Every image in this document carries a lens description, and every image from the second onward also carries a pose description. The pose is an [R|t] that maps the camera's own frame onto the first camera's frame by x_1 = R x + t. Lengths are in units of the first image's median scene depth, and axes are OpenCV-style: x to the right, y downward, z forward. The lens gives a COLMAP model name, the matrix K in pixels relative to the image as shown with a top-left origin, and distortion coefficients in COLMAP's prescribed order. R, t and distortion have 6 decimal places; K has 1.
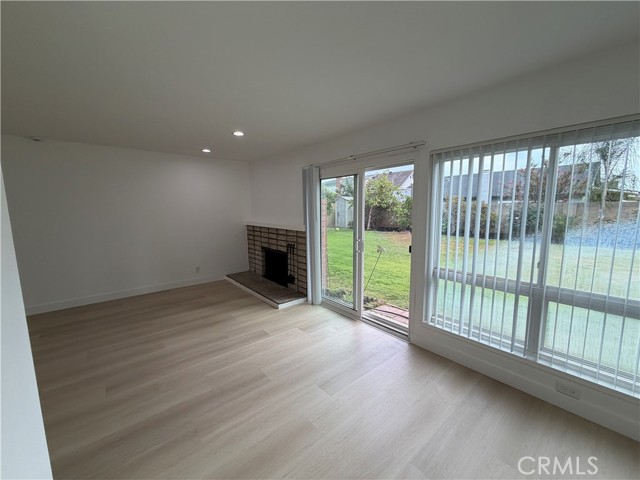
lens RADIAL K [[254.5, 0, 320.4], [0, 254.5, 241.5], [0, 0, 1]] dist [-0.001272, 0.000122]
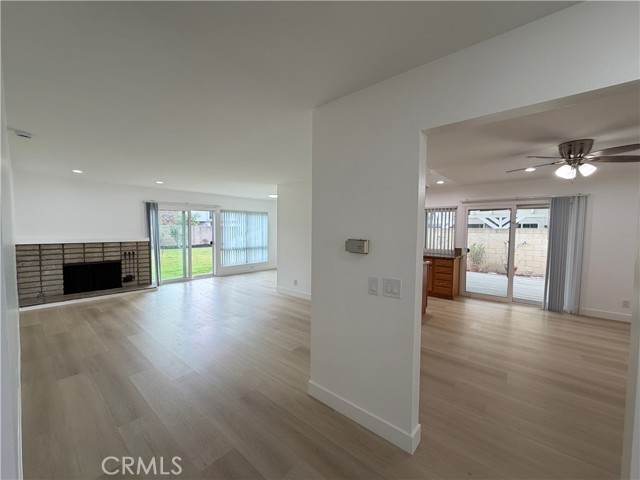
lens RADIAL K [[254.5, 0, 318.0], [0, 254.5, 242.4], [0, 0, 1]] dist [-0.001272, 0.000122]
pose [[-0.169914, -0.048584, 0.984260, -1.676683], [0.117941, 0.990603, 0.069257, -0.018063], [-0.978376, 0.127852, -0.162588, 0.223696]]
